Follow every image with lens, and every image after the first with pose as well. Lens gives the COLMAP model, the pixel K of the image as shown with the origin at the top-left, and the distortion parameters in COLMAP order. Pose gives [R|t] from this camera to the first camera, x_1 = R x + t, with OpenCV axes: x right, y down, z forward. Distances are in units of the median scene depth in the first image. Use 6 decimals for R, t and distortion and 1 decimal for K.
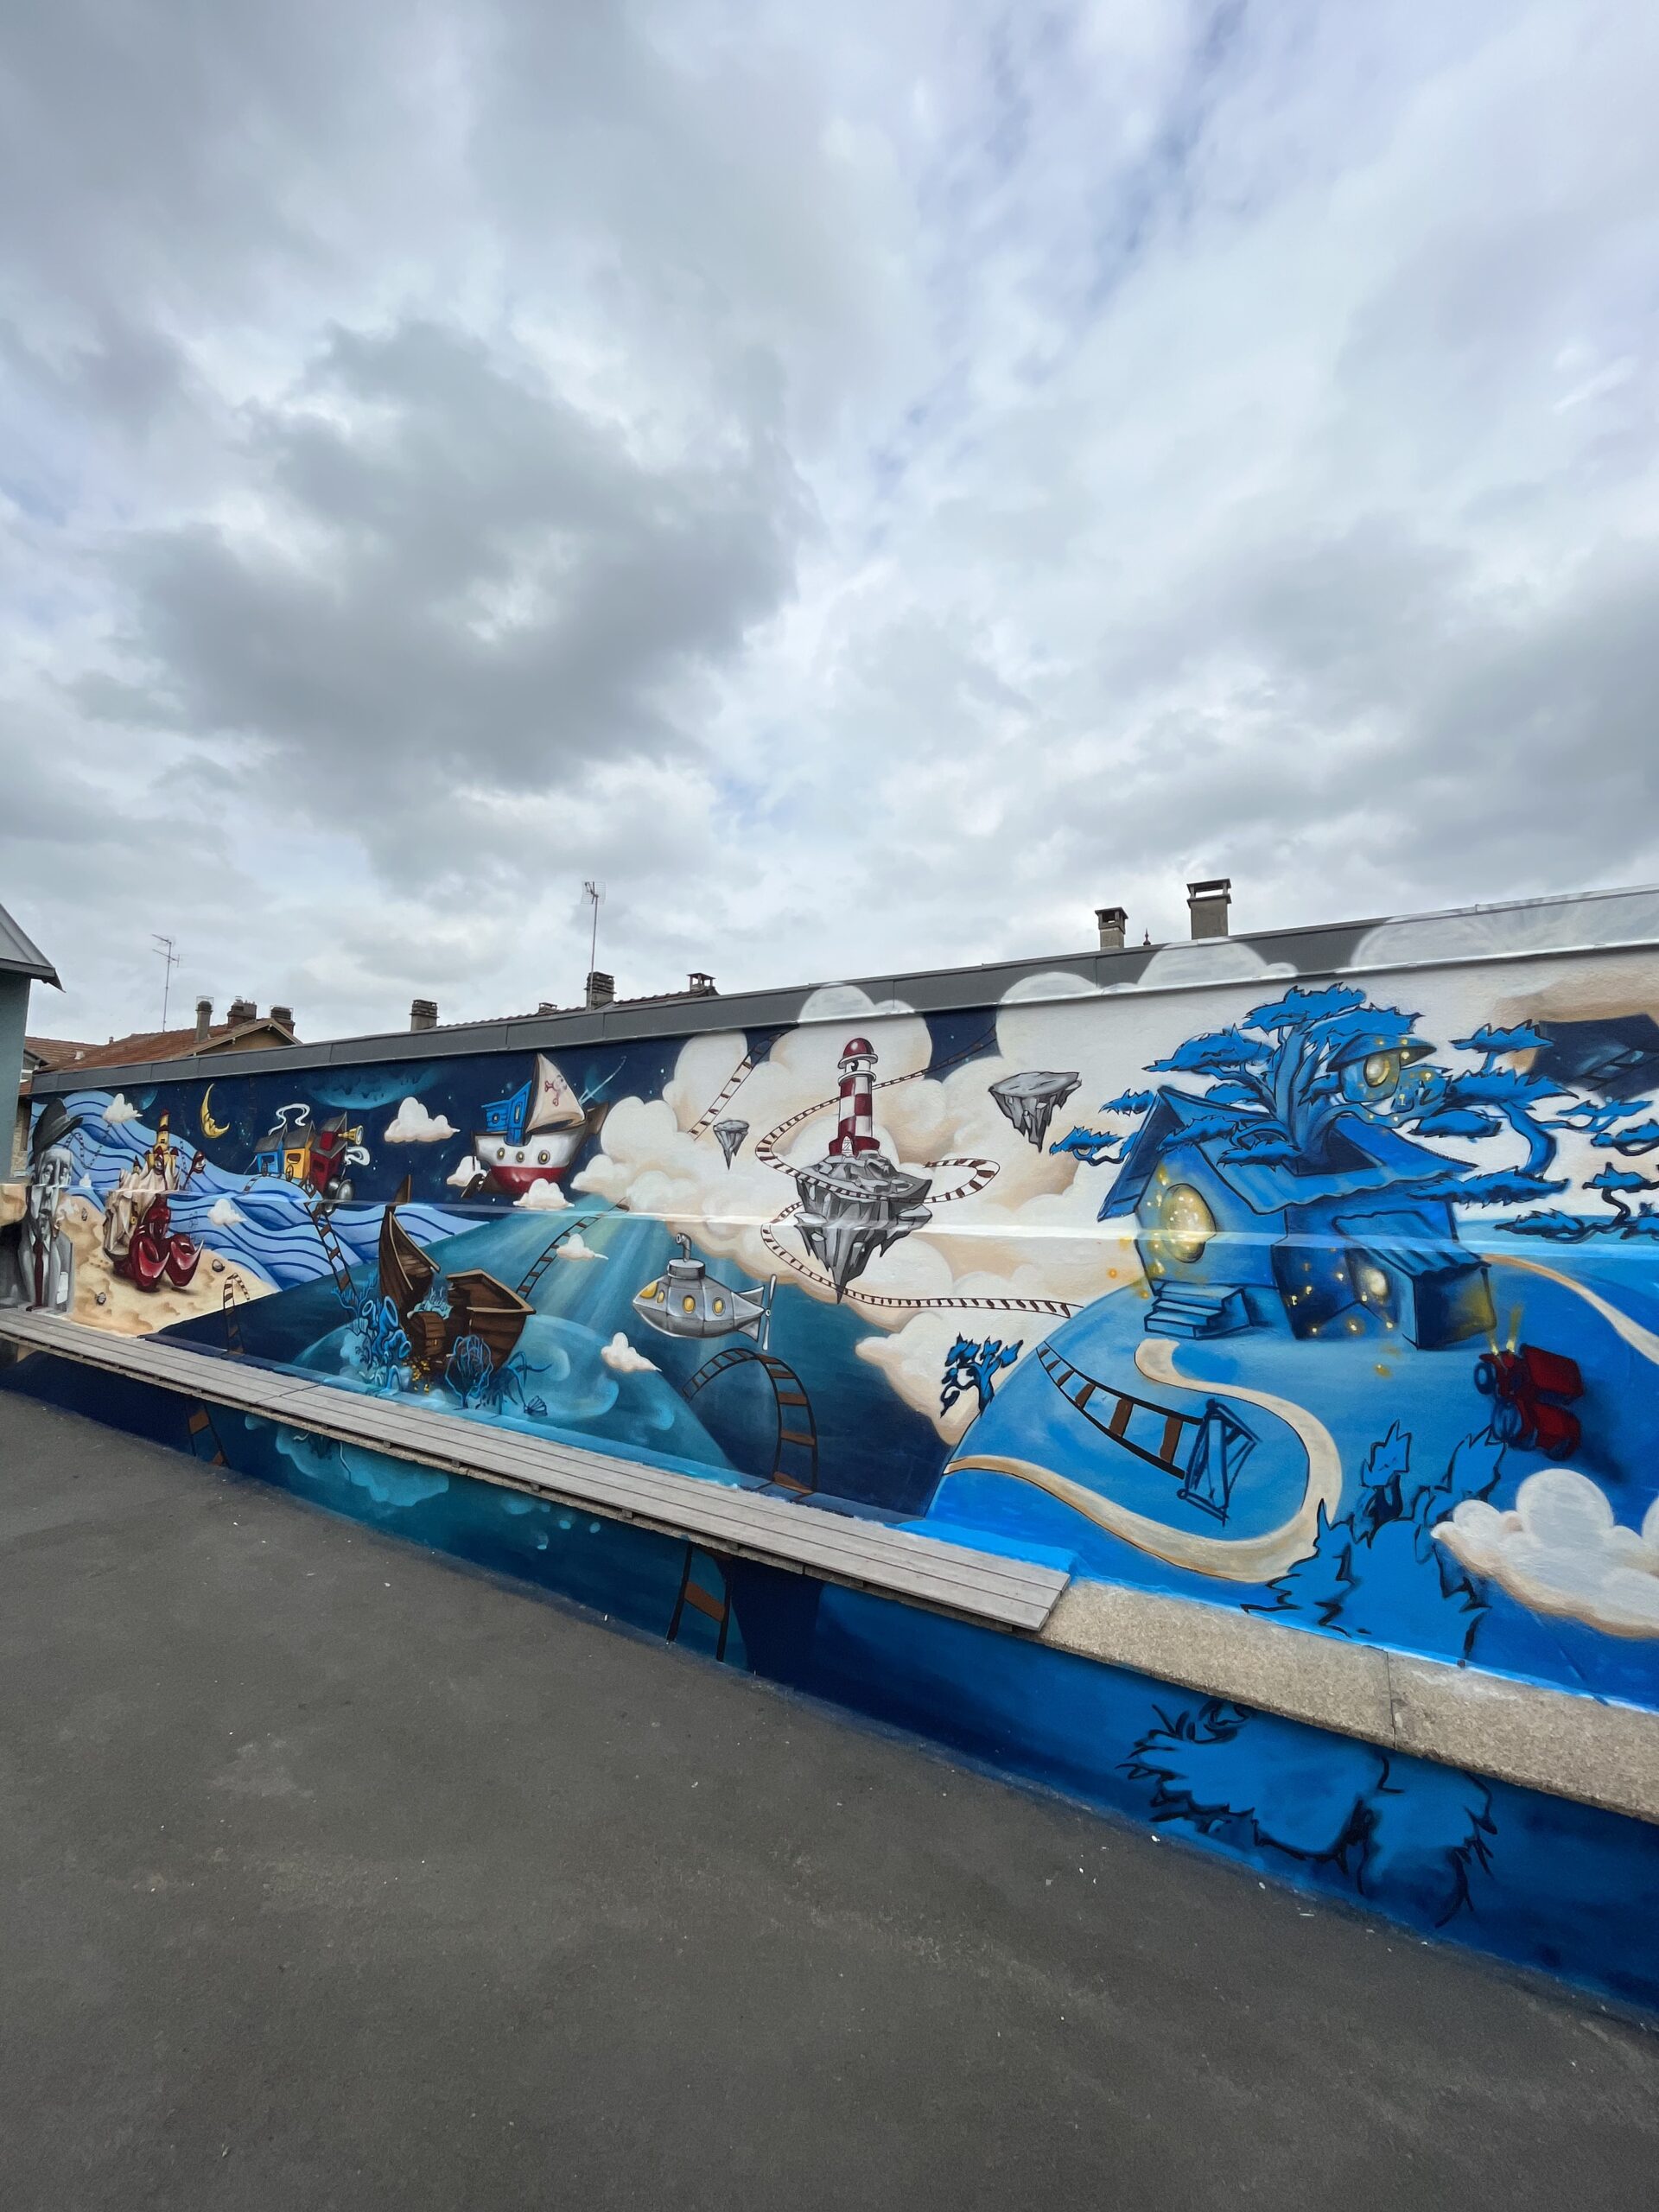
lens RADIAL K [[892.1, 0, 828.0], [0, 892.1, 1103.5], [0, 0, 1]] dist [-0.002892, 0.000232]
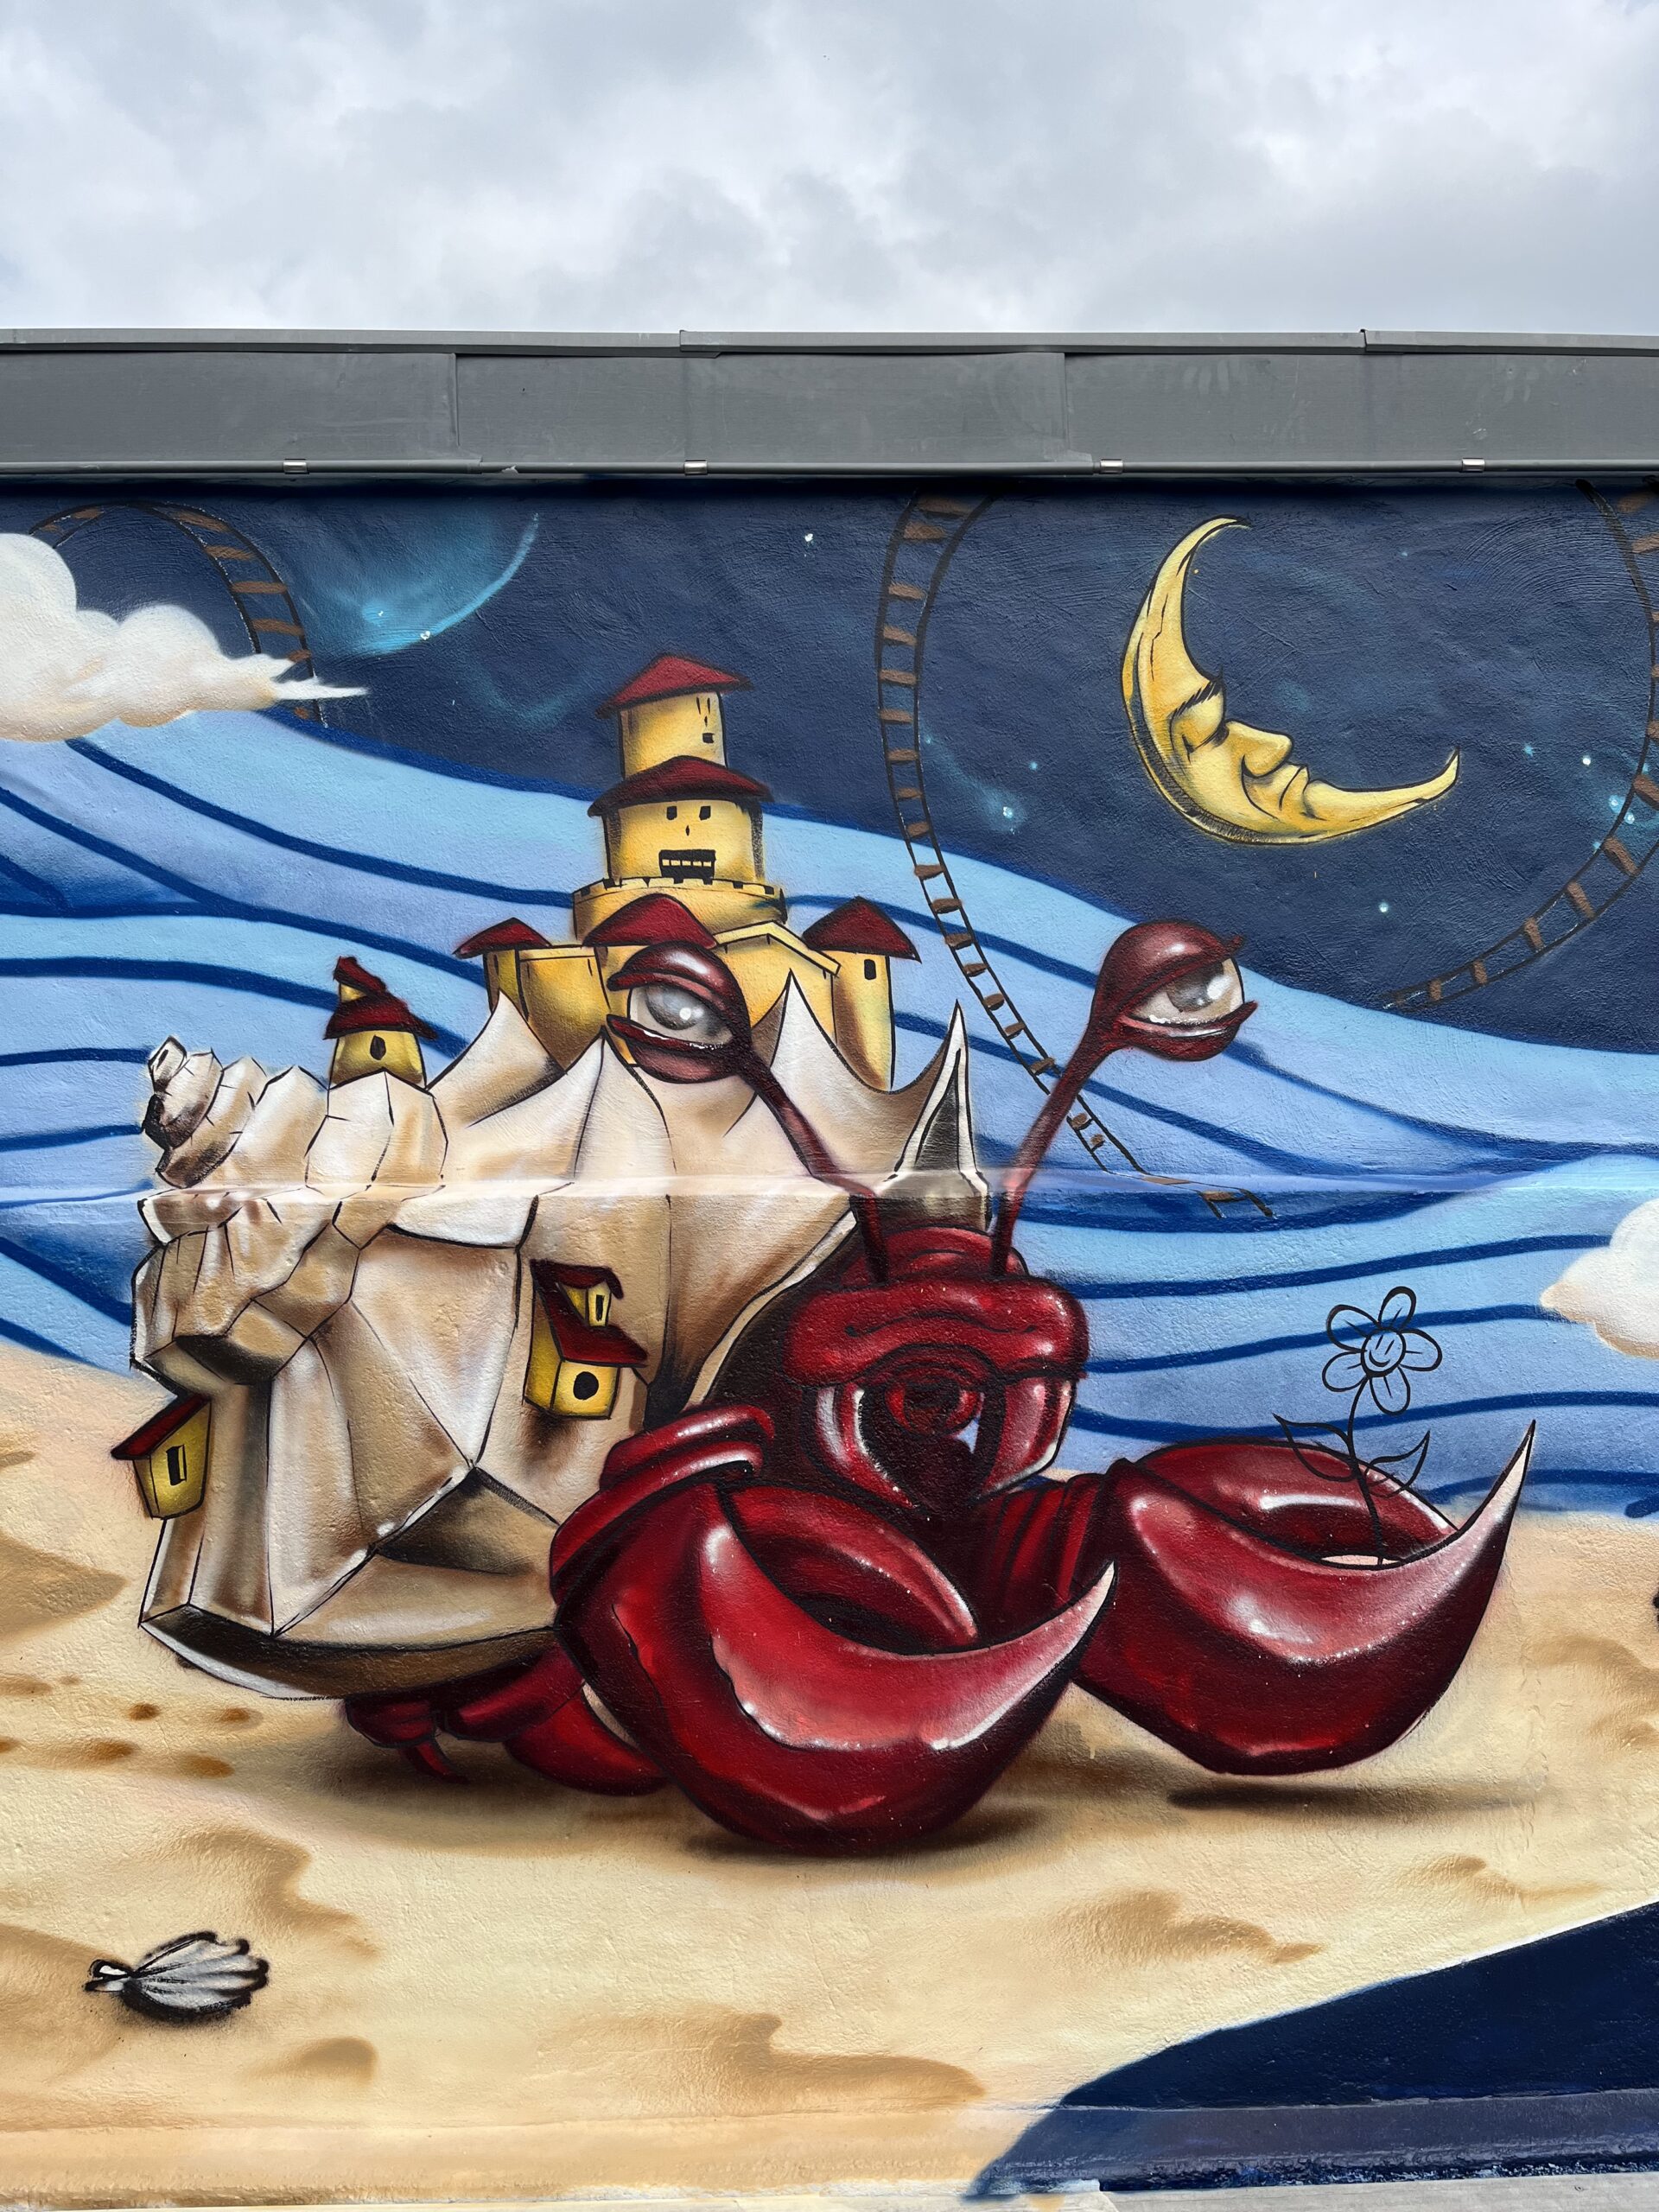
lens RADIAL K [[1693.2, 0, 831.2], [0, 1693.2, 1119.8], [0, 0, 1]] dist [0.025862, -0.004972]
pose [[0.844330, -0.009759, 0.535734, -1.415081], [-0.015533, 0.998968, 0.042677, 0.117942], [-0.535598, -0.044355, 0.843307, 1.181132]]
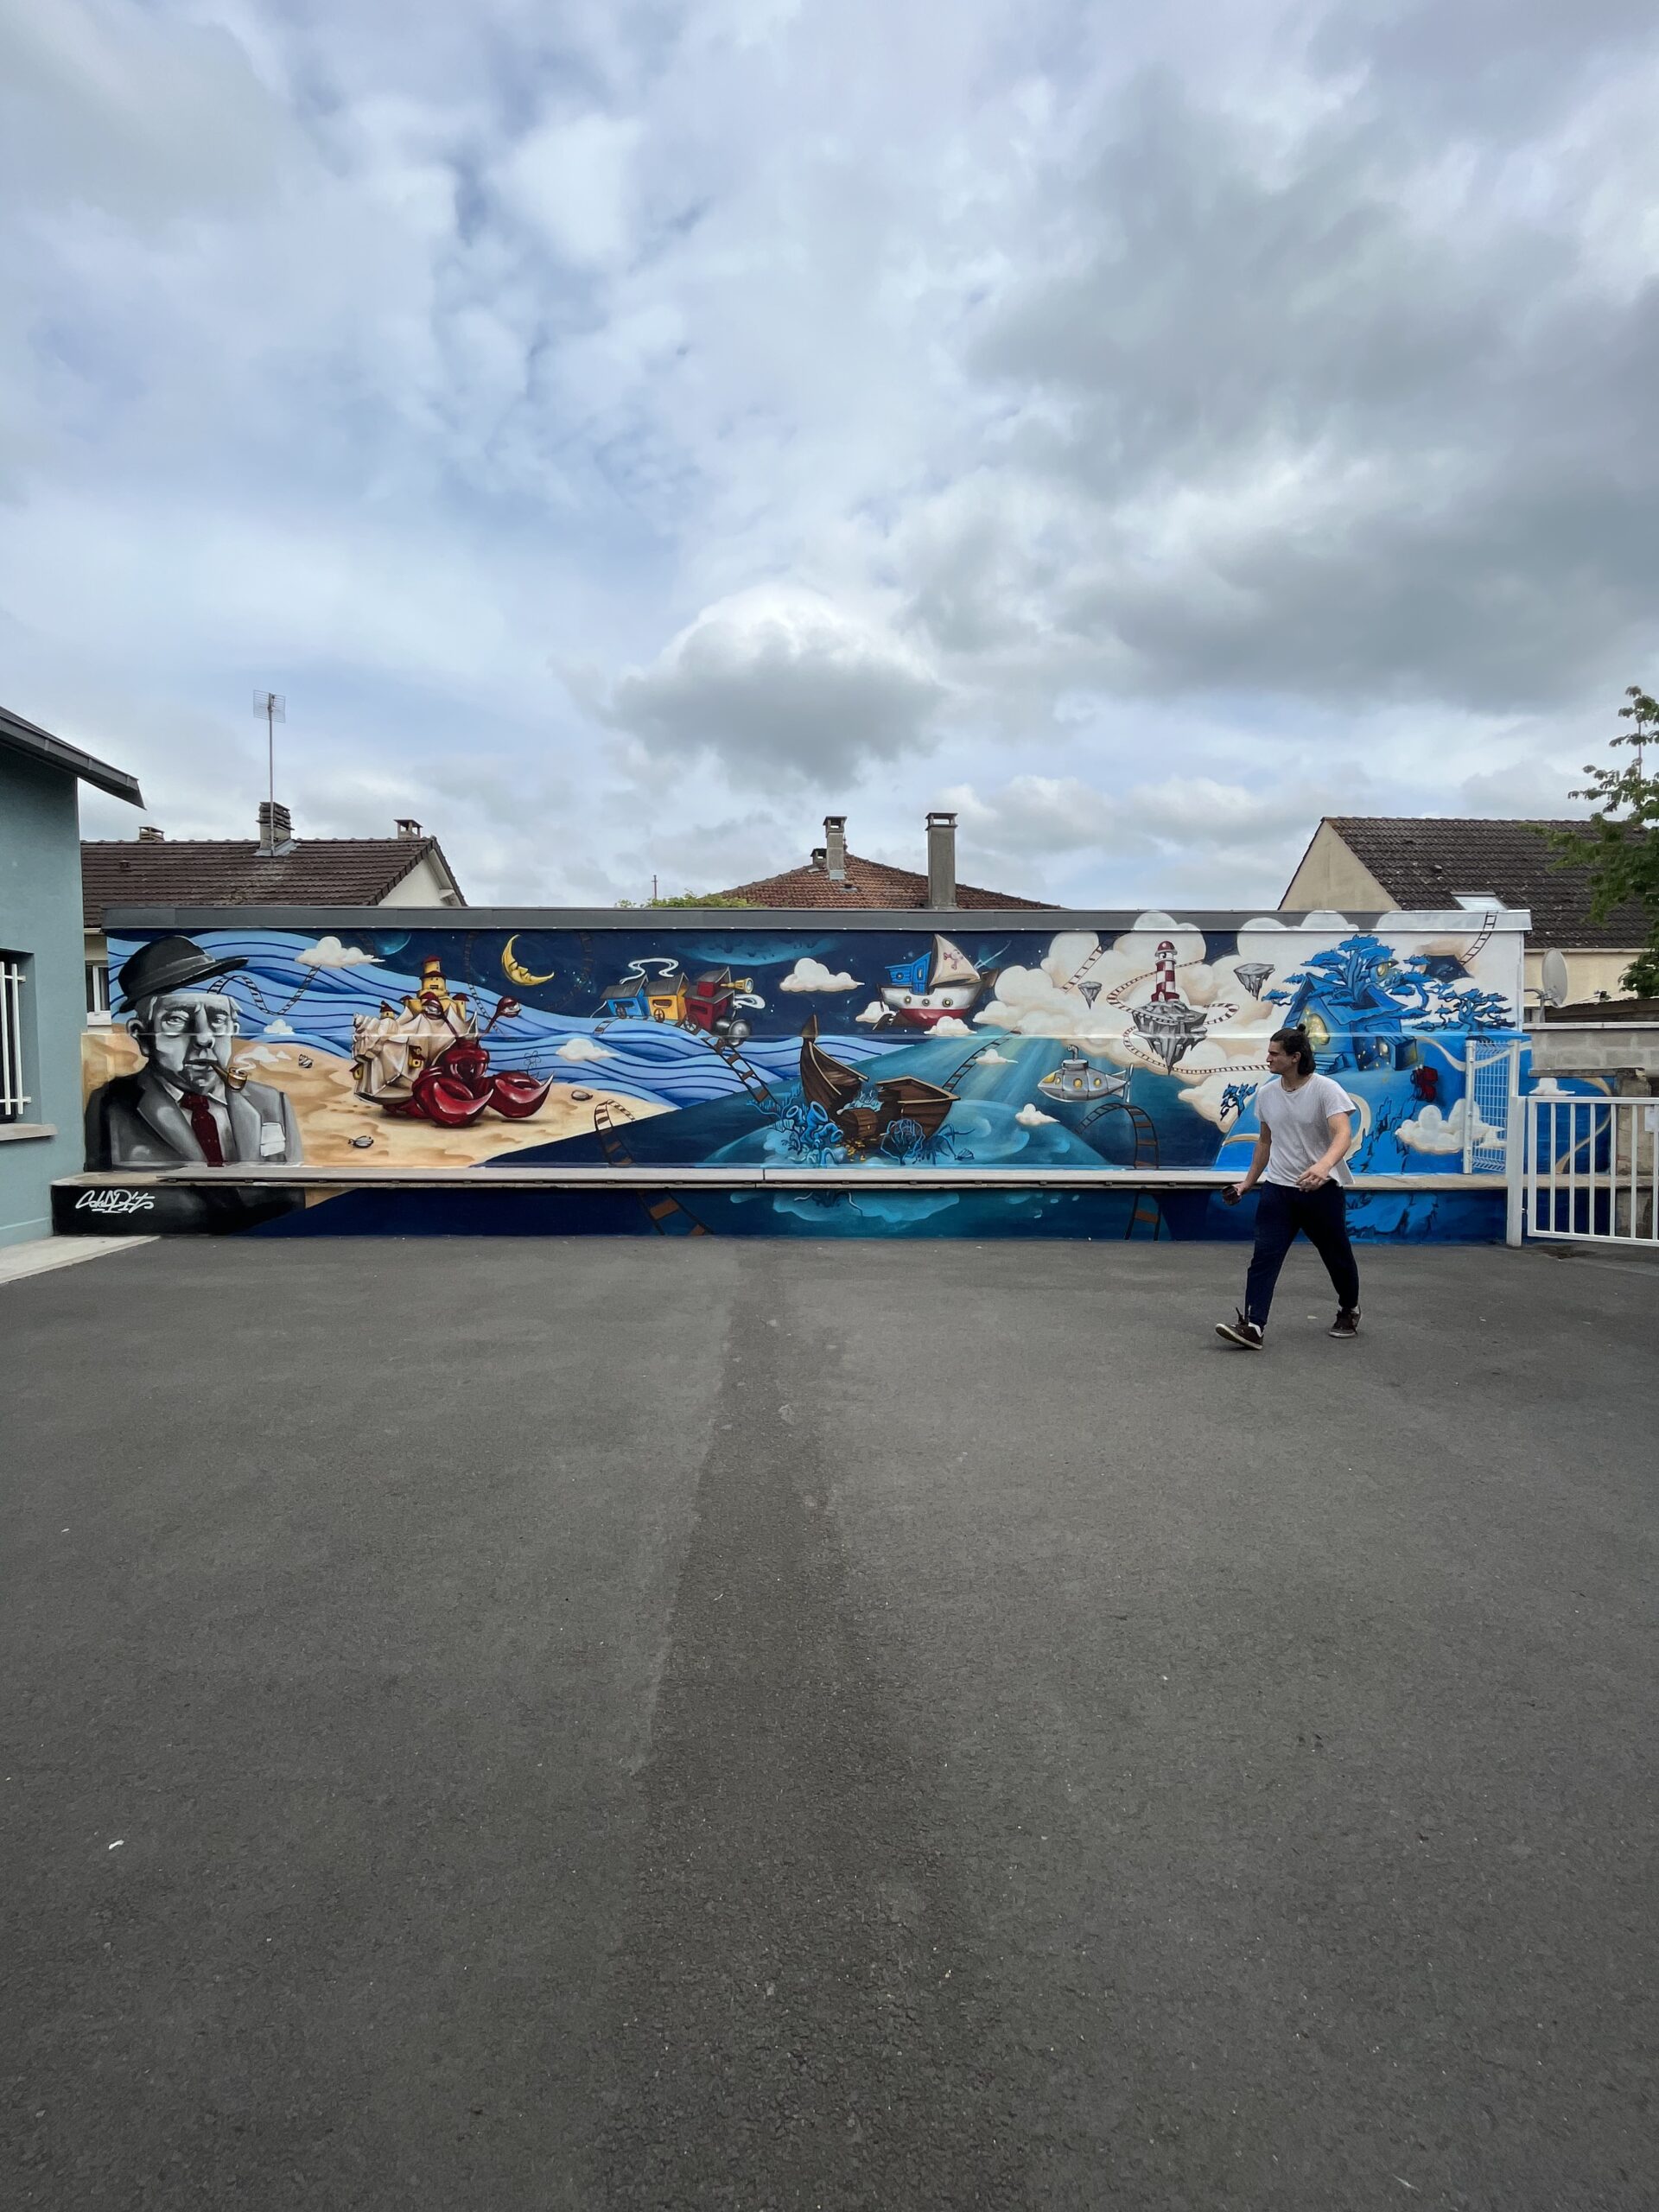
lens RADIAL K [[892.1, 0, 820.3], [0, 892.1, 1099.3], [0, 0, 1]] dist [-0.002892, 0.000232]
pose [[0.826668, -0.047387, 0.560691, -1.543445], [-0.031833, 0.990913, 0.130682, 0.035082], [-0.561788, -0.125880, 0.817648, -0.187144]]
